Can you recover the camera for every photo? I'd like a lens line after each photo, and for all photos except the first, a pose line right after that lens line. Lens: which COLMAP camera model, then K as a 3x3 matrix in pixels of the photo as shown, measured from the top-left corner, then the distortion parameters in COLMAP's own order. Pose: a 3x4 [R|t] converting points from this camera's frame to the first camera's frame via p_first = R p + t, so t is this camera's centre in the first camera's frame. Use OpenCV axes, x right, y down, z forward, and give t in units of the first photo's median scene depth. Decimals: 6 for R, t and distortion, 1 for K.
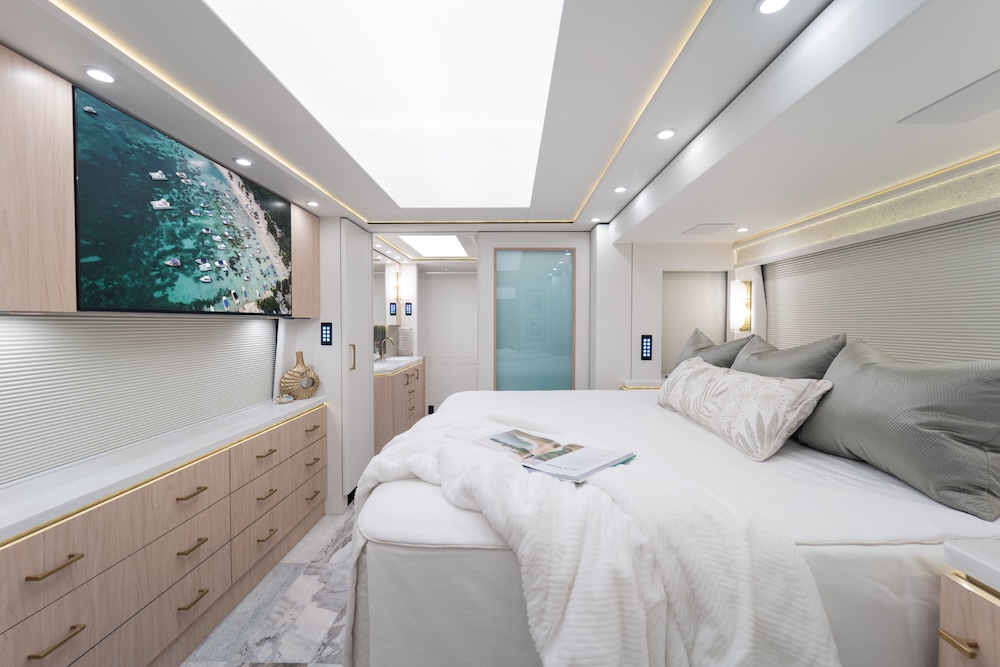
lens RADIAL K [[410.2, 0, 500.0], [0, 410.2, 333.5], [0, 0, 1]] dist [-0.001011, -0.000068]
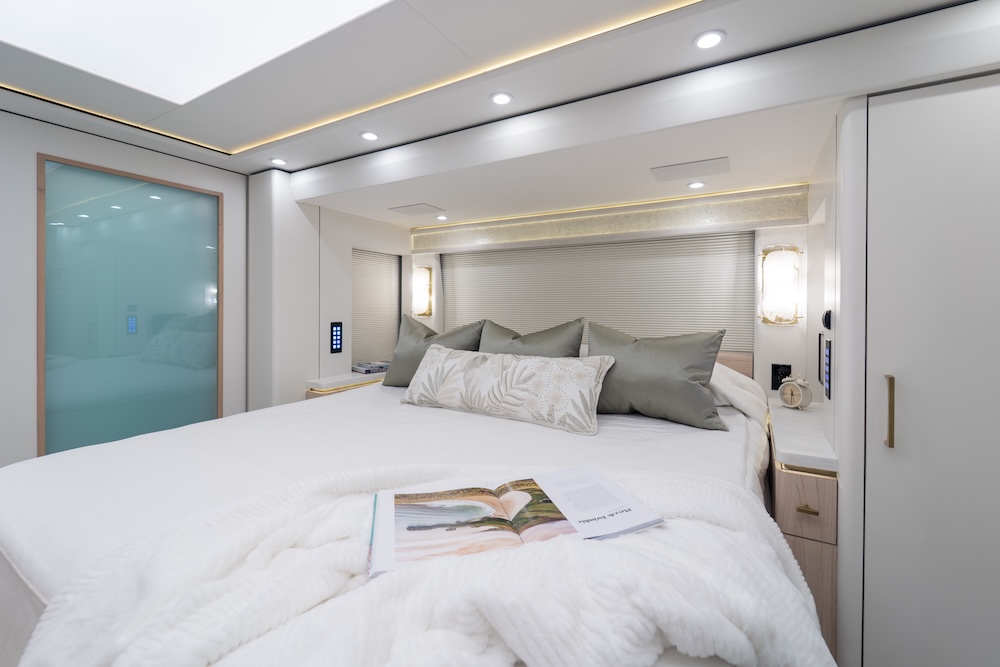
lens RADIAL K [[415.7, 0, 500.6], [0, 415.7, 310.9], [0, 0, 1]] dist [-0.002597, -0.000183]
pose [[0.470144, -0.004838, 0.882577, -0.268942], [0.016424, 0.999860, -0.003268, -0.013215], [-0.882437, 0.016032, 0.470157, 0.389268]]
